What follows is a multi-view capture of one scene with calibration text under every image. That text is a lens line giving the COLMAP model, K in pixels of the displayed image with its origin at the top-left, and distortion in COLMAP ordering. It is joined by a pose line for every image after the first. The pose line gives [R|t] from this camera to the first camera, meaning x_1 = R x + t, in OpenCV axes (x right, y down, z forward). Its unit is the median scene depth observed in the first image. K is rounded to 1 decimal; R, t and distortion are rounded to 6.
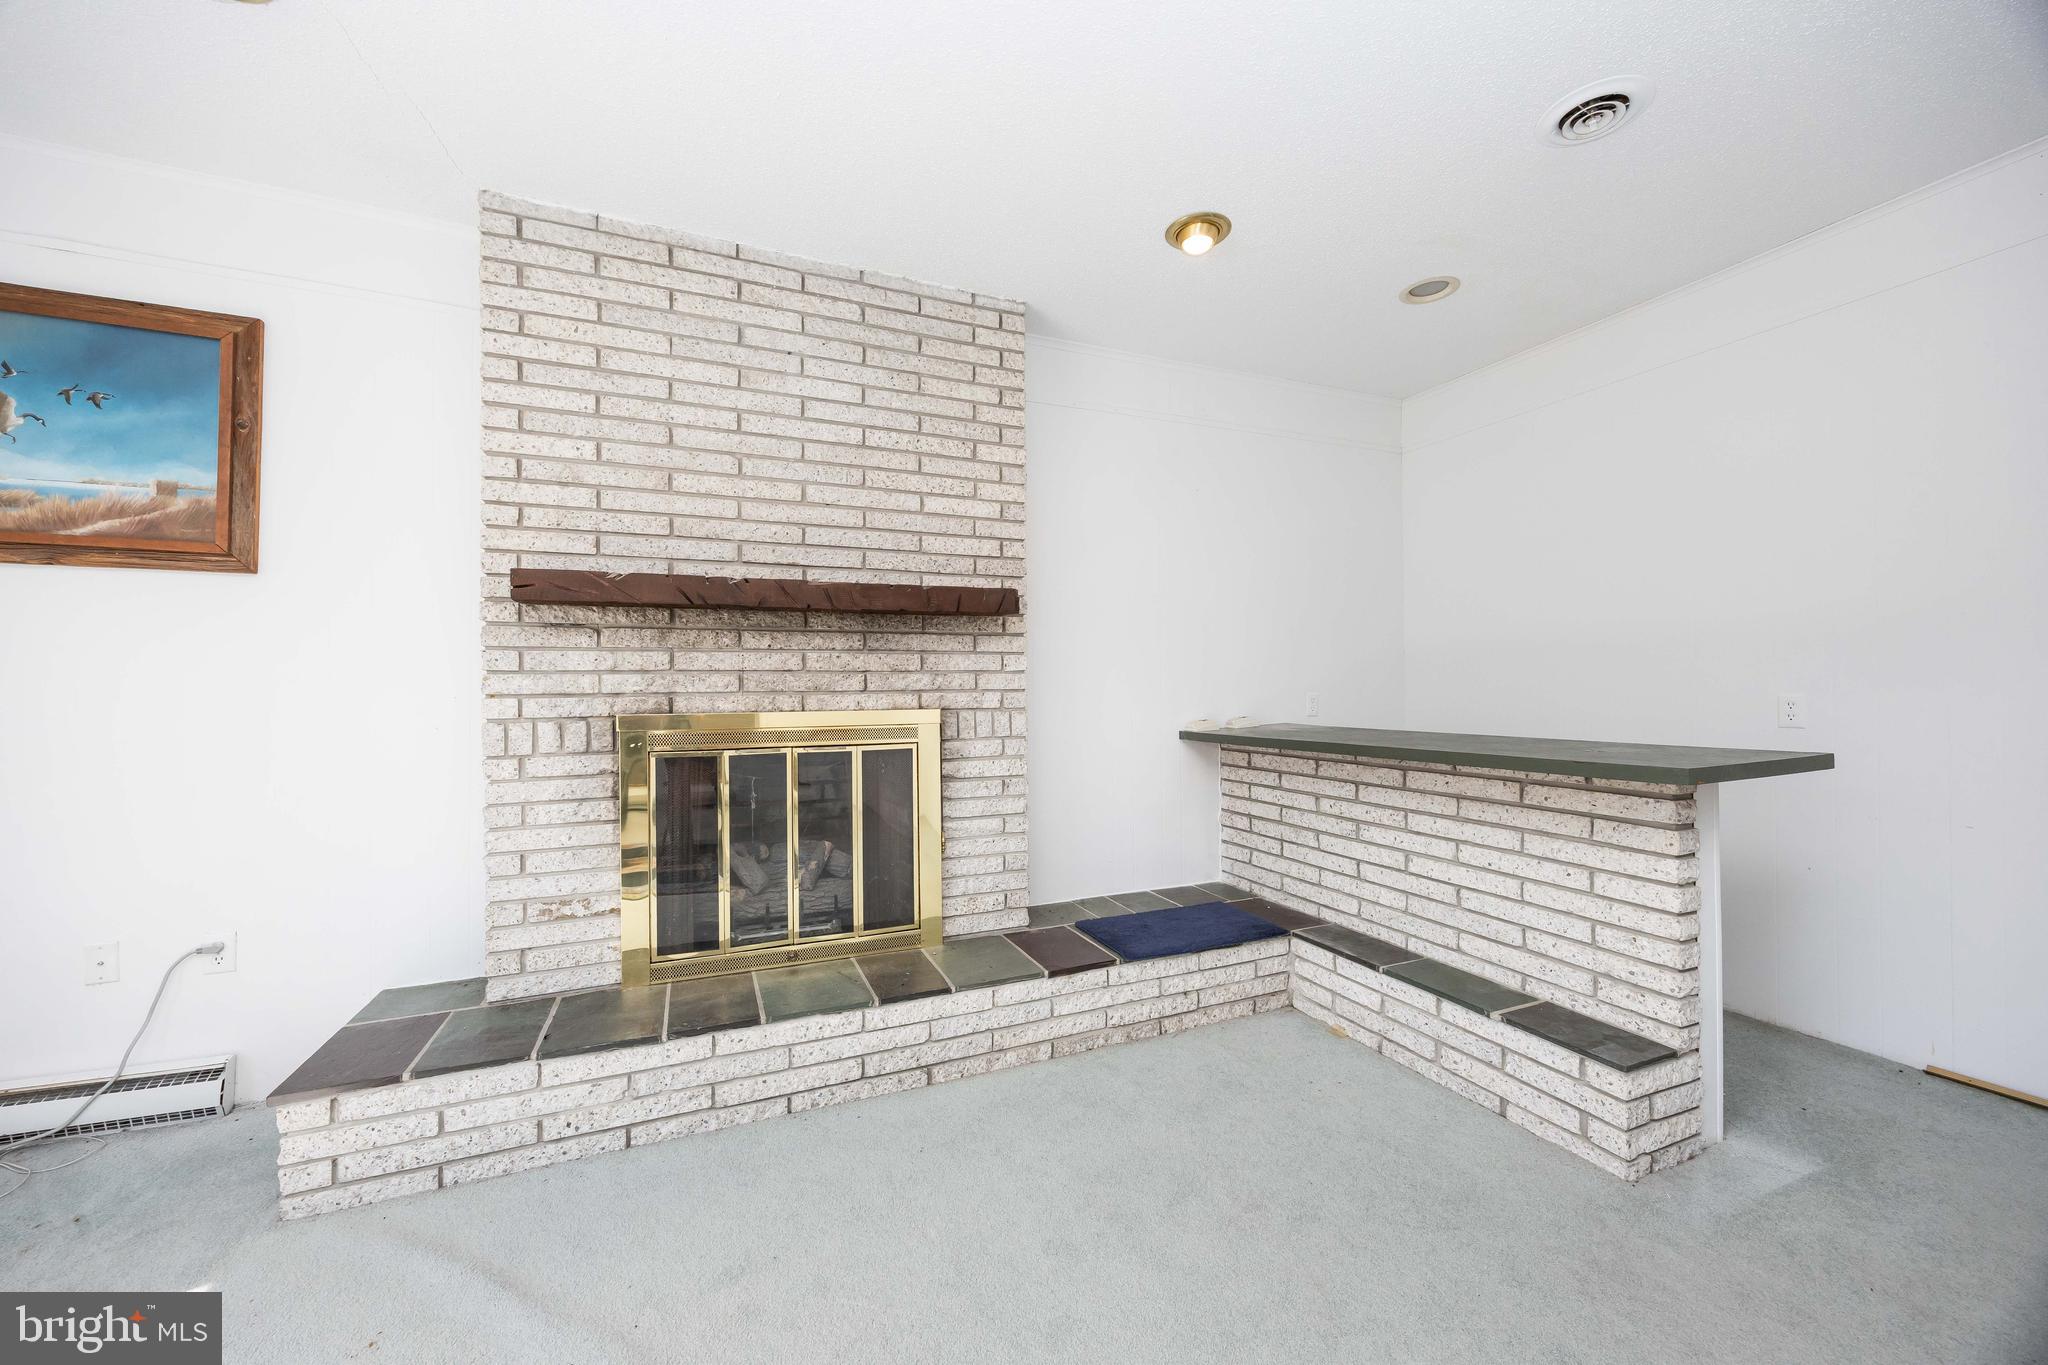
lens RADIAL K [[798.5, 0, 1054.3], [0, 798.5, 685.9], [0, 0, 1]] dist [-0.003014, 0.000002]
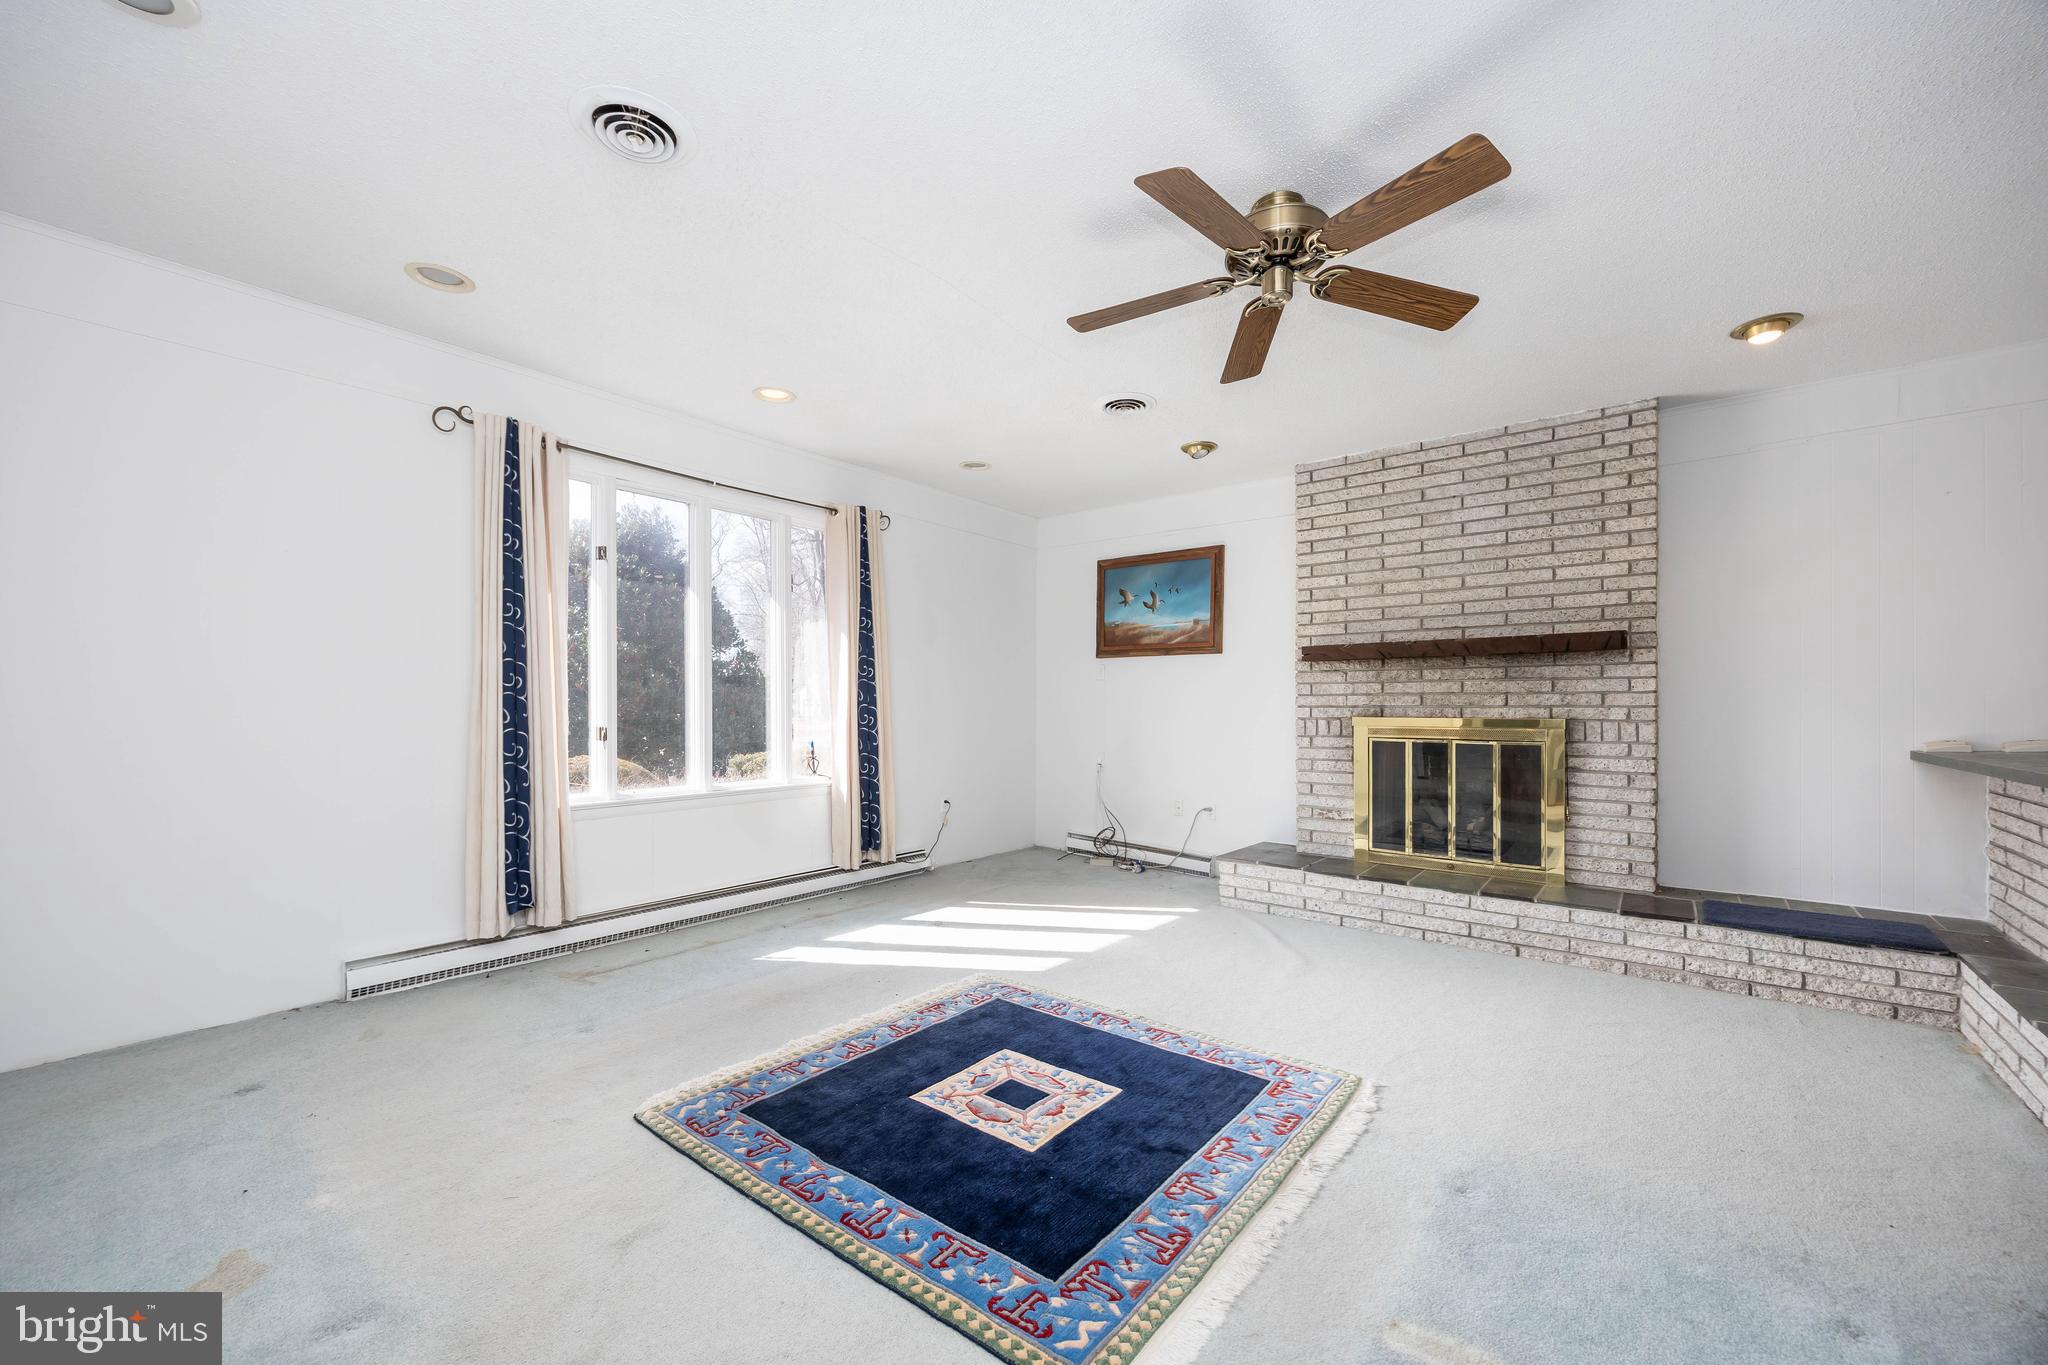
lens RADIAL K [[798.5, 0, 1023.1], [0, 798.5, 698.9], [0, 0, 1]] dist [-0.003014, 0.000002]
pose [[0.466621, 0.002153, -0.884455, 0.723628], [-0.000269, 0.999997, 0.002292, -0.010760], [0.884458, -0.000831, 0.466620, -0.553757]]
